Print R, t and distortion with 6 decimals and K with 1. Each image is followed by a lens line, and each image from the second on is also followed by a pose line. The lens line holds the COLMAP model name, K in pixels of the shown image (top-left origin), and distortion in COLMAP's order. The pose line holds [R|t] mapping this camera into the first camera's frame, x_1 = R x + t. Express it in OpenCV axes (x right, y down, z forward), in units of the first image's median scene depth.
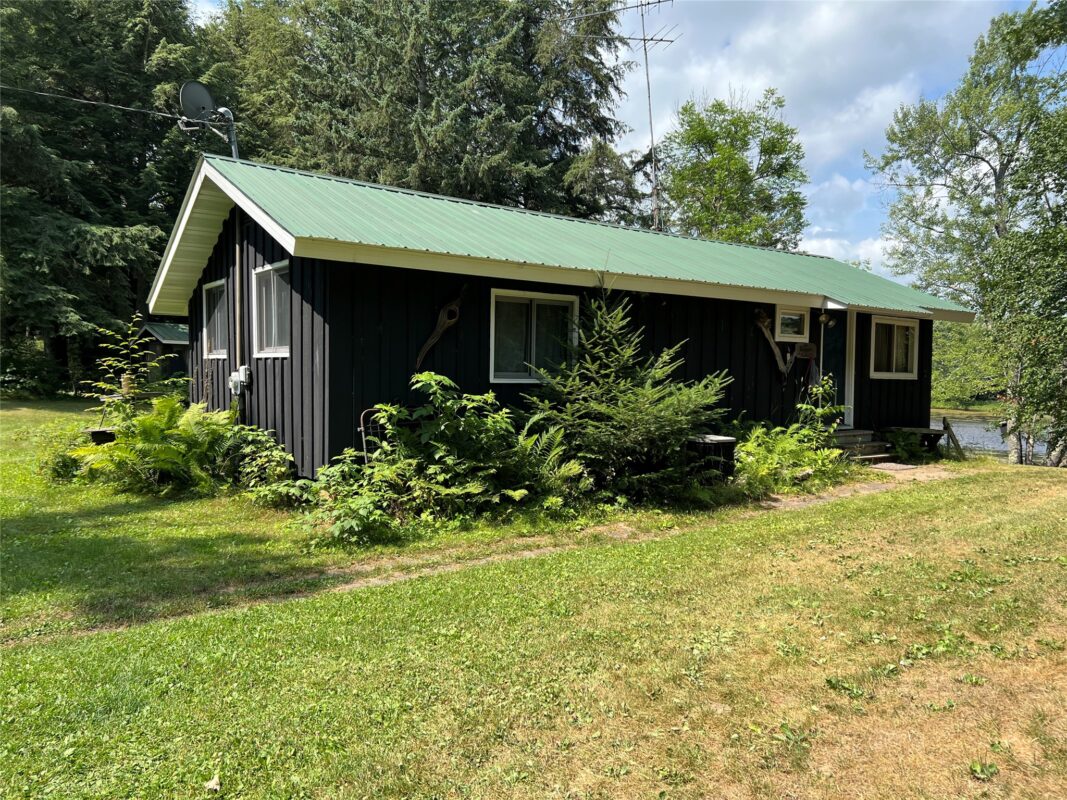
lens RADIAL K [[800.8, 0, 533.5], [0, 800.8, 400.0], [0, 0, 1]] dist [0.085361, -0.099316]
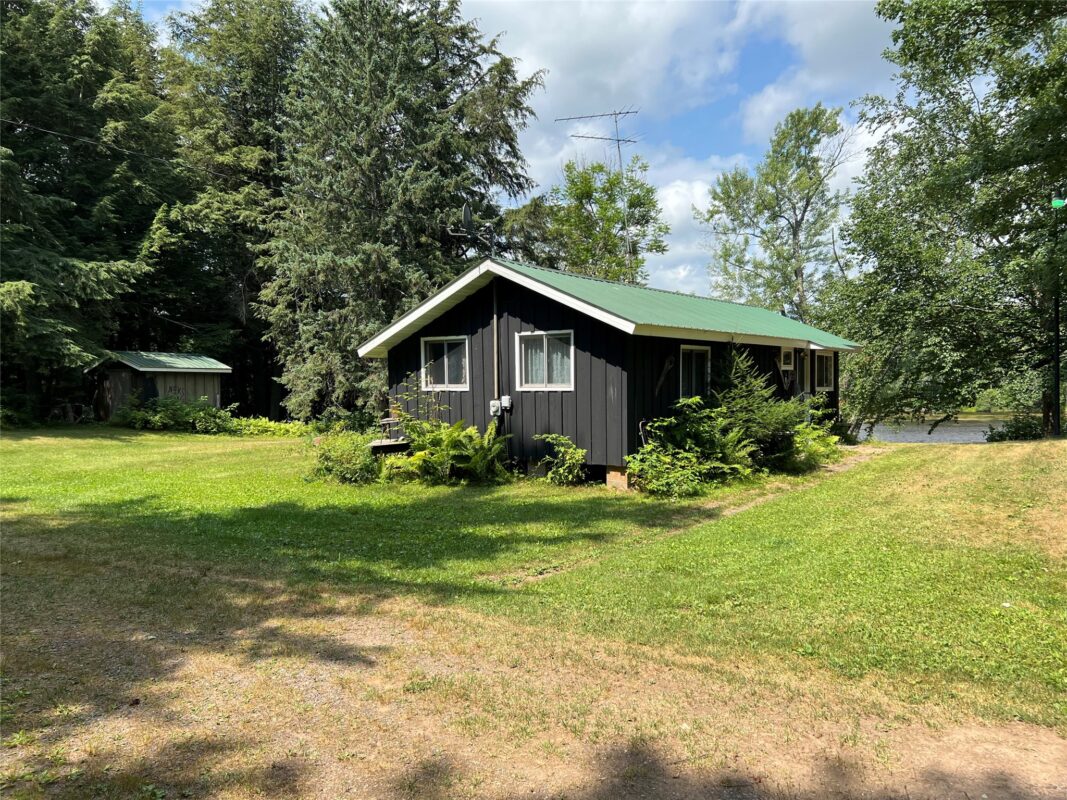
lens RADIAL K [[800.8, 0, 533.5], [0, 800.8, 400.0], [0, 0, 1]] dist [0.085361, -0.099316]
pose [[0.956563, -0.029617, 0.290019, -0.290056], [0.032684, 0.999449, -0.005737, -0.009928], [-0.289689, 0.014967, 0.957004, -0.166699]]
